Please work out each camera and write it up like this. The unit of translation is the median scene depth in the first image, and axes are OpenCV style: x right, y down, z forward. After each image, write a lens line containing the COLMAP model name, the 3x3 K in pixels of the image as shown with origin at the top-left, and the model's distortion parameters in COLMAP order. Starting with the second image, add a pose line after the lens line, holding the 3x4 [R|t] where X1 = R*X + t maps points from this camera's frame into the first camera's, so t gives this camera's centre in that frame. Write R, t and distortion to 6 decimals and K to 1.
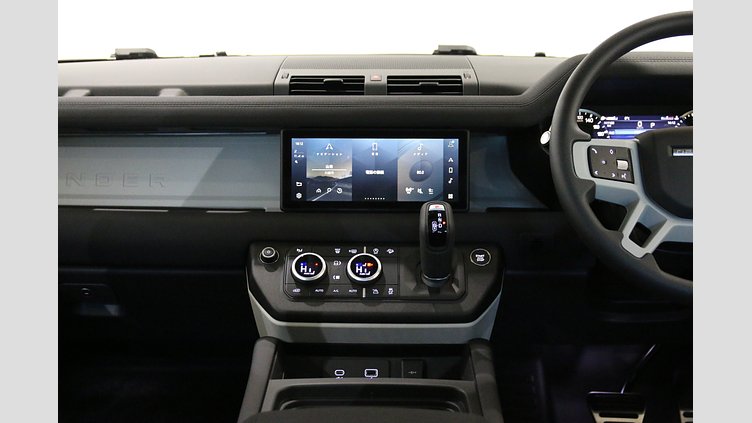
lens RADIAL K [[892.4, 0, 370.4], [0, 892.4, 223.3], [0, 0, 1]] dist [0.062950, 0.000000]
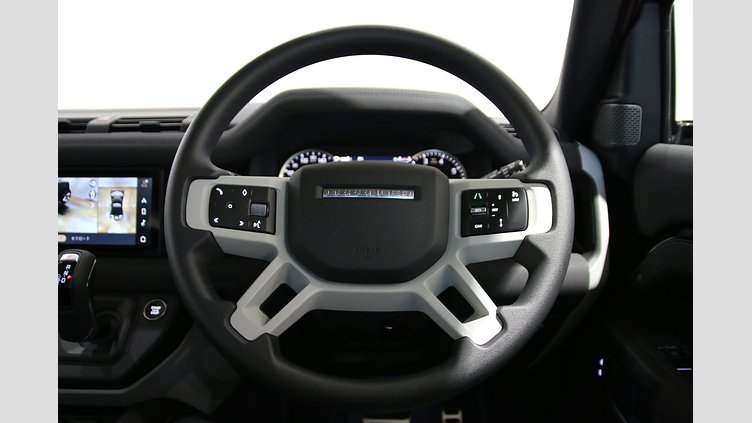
lens RADIAL K [[485.0, 0, 364.8], [0, 485.0, 219.7], [0, 0, 1]] dist [-0.102715, 0.041467]
pose [[0.999994, 0.003202, -0.000974, 0.337545], [-0.003222, 0.999778, -0.020841, -0.043479], [0.000907, 0.020844, 0.999782, 0.532395]]
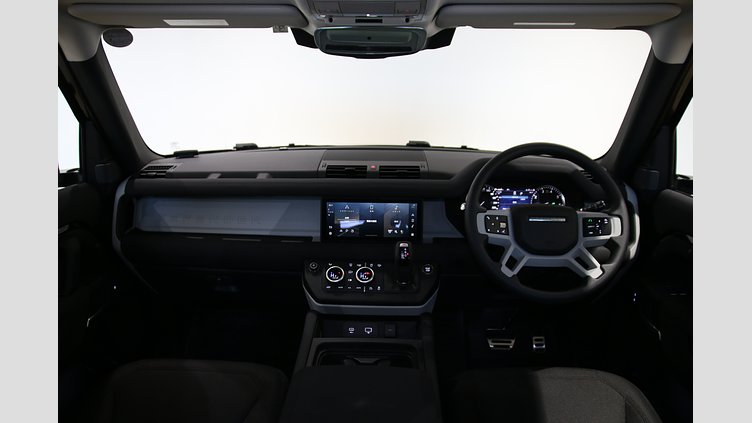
lens RADIAL K [[485.0, 0, 376.1], [0, 485.0, 223.7], [0, 0, 1]] dist [-0.102715, 0.041467]
pose [[0.999952, 0.008249, -0.005324, 0.020768], [-0.008054, 0.999331, 0.035683, -0.092574], [0.005615, -0.035639, 0.999349, -0.002035]]
